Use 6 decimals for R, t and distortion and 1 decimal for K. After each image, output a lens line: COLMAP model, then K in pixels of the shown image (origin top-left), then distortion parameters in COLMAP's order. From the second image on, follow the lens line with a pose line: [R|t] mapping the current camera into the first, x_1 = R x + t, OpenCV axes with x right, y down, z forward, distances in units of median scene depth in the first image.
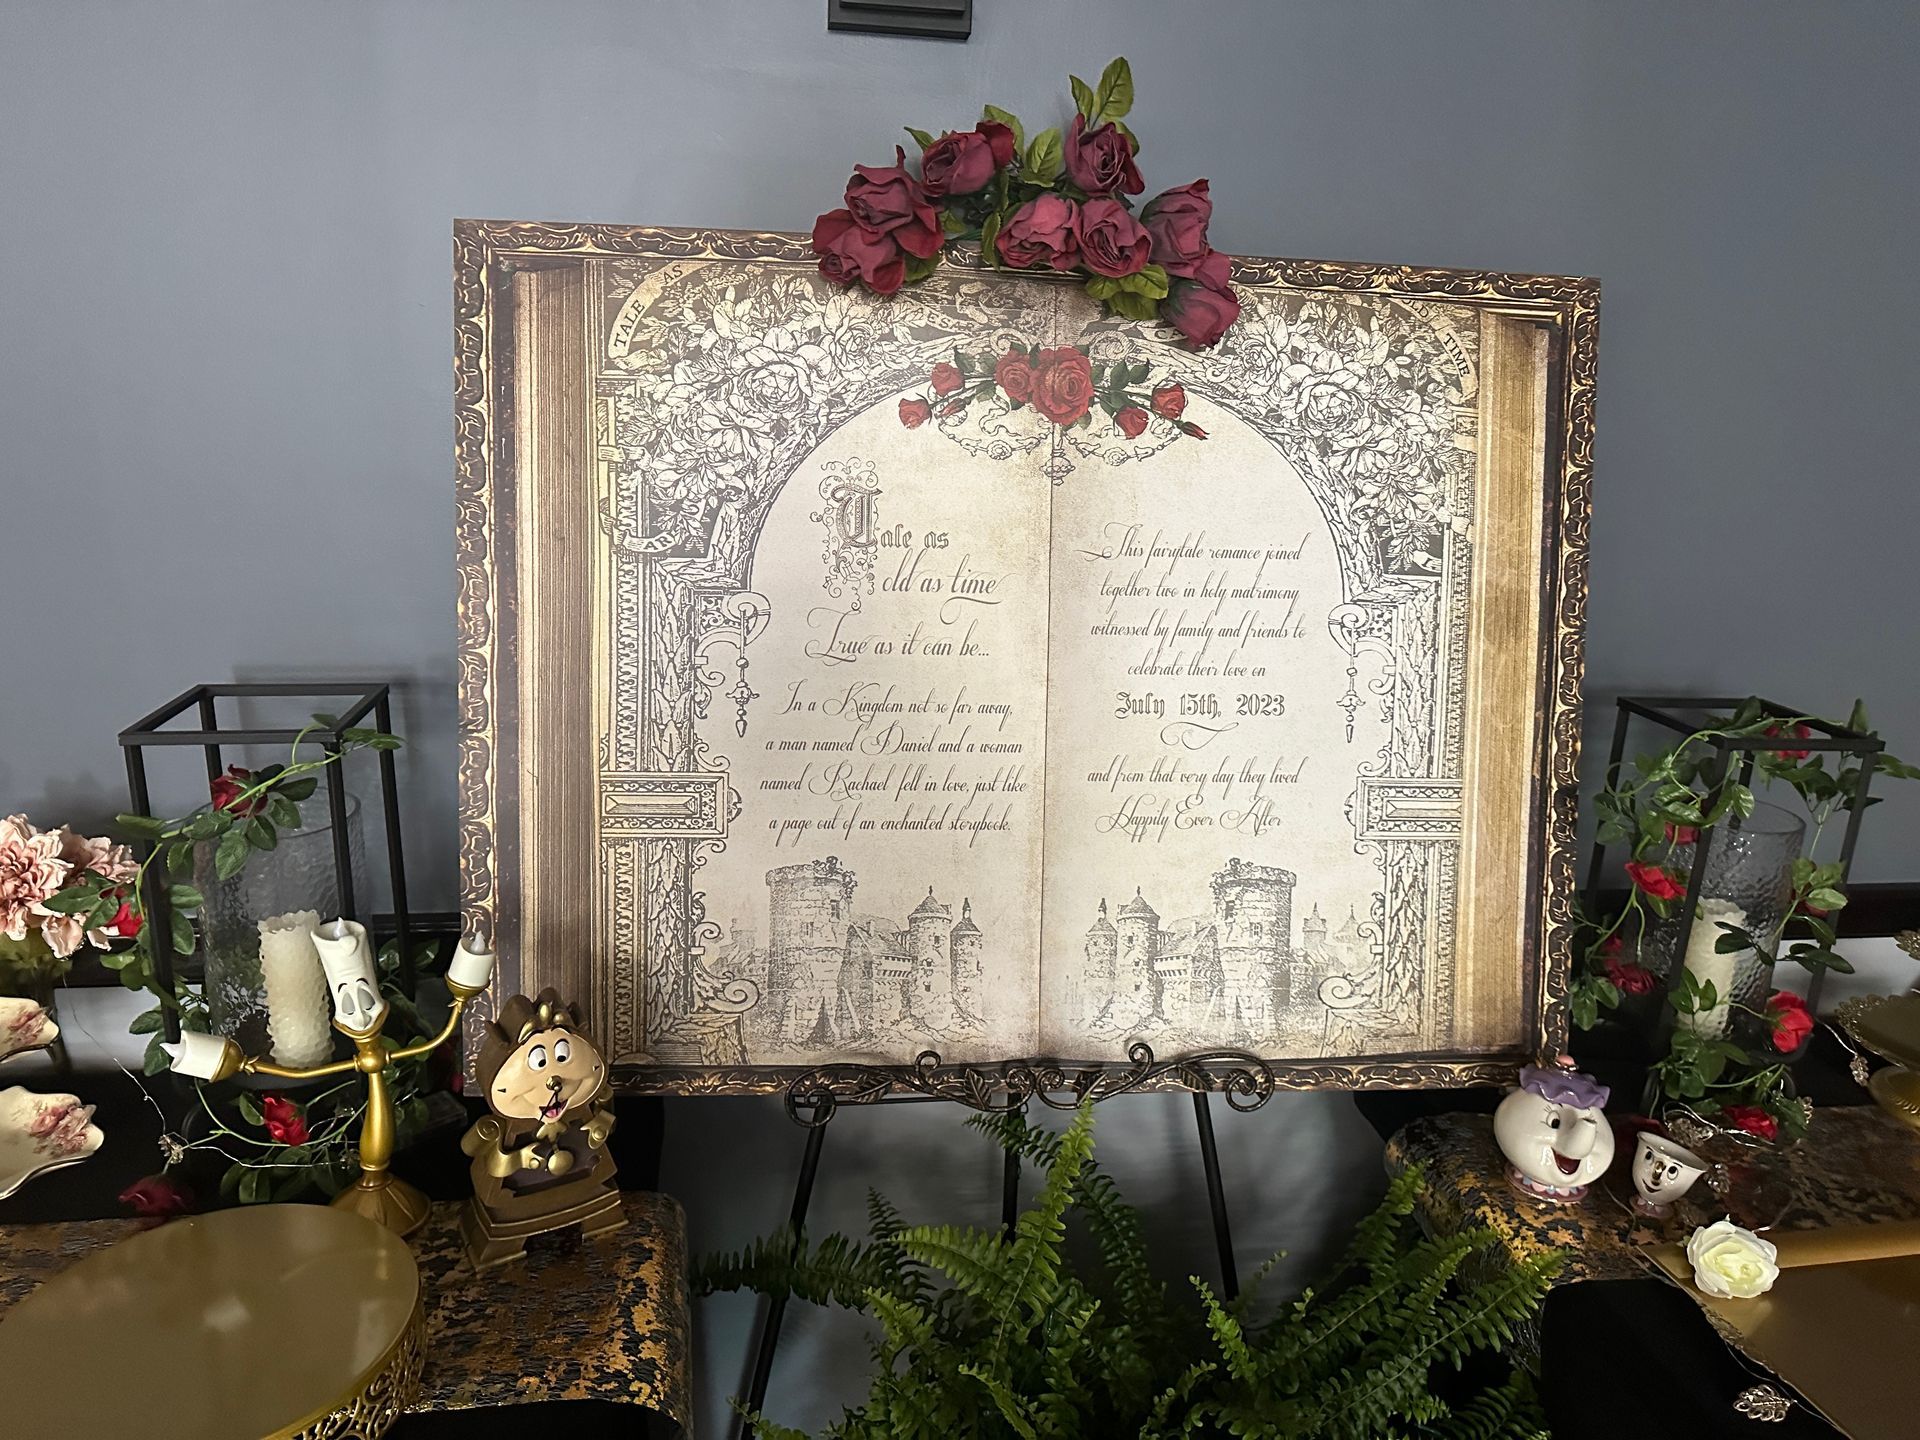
lens RADIAL K [[1384.8, 0, 944.4], [0, 1384.8, 764.4], [0, 0, 1]] dist [0.095332, -0.133890]
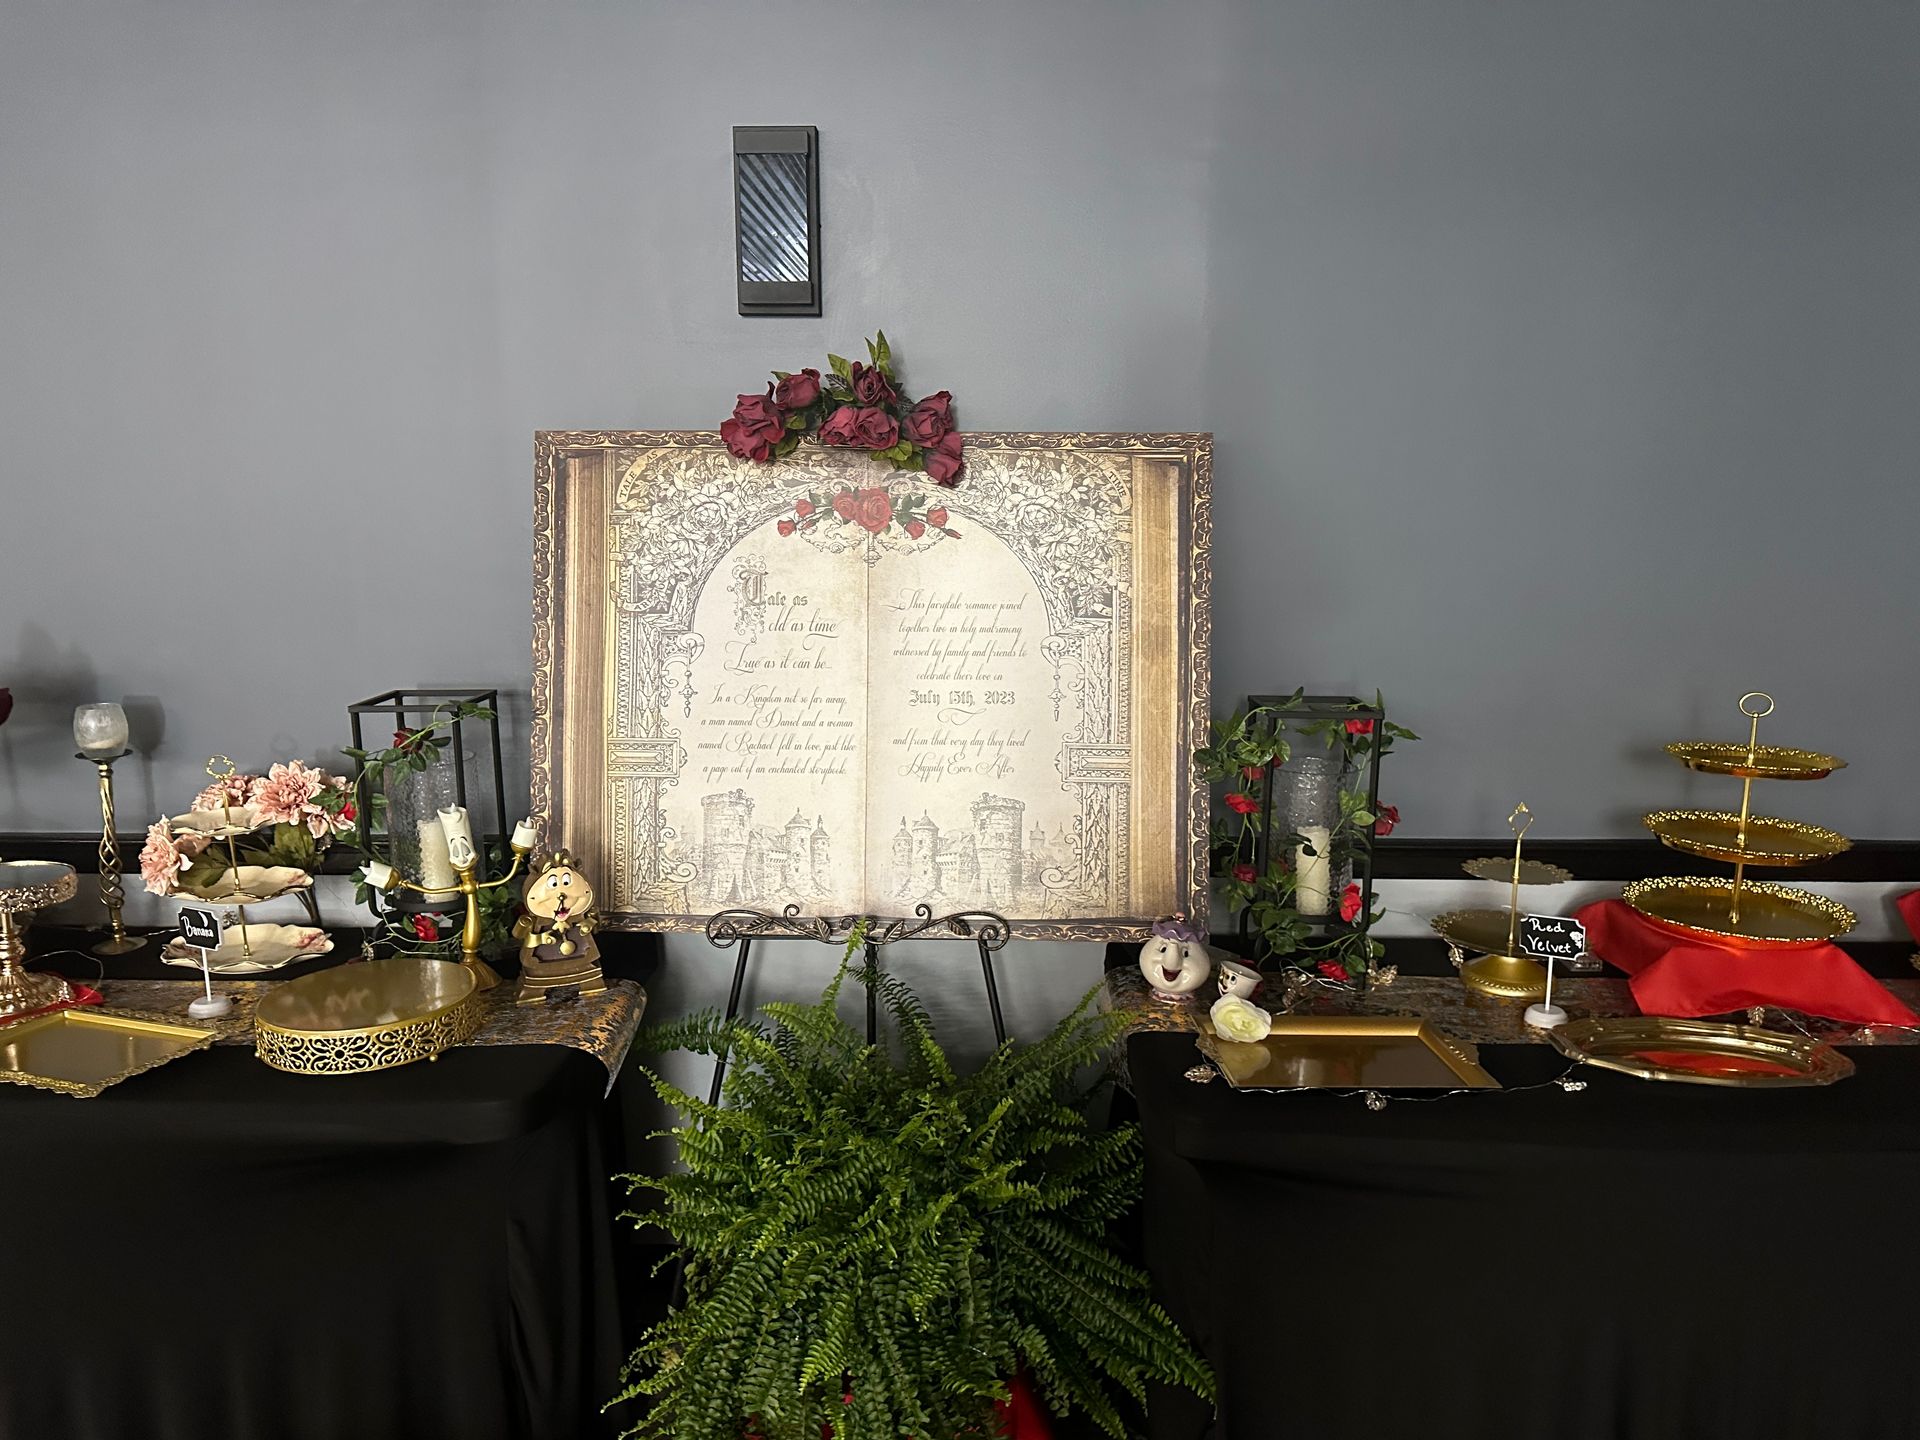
lens RADIAL K [[1384.8, 0, 944.4], [0, 1384.8, 764.4], [0, 0, 1]] dist [0.095332, -0.133890]
pose [[0.985888, -0.004948, -0.167331, 0.446652], [-0.010703, 0.995655, -0.092500, 0.190837], [0.167062, 0.092986, 0.981552, -0.612524]]
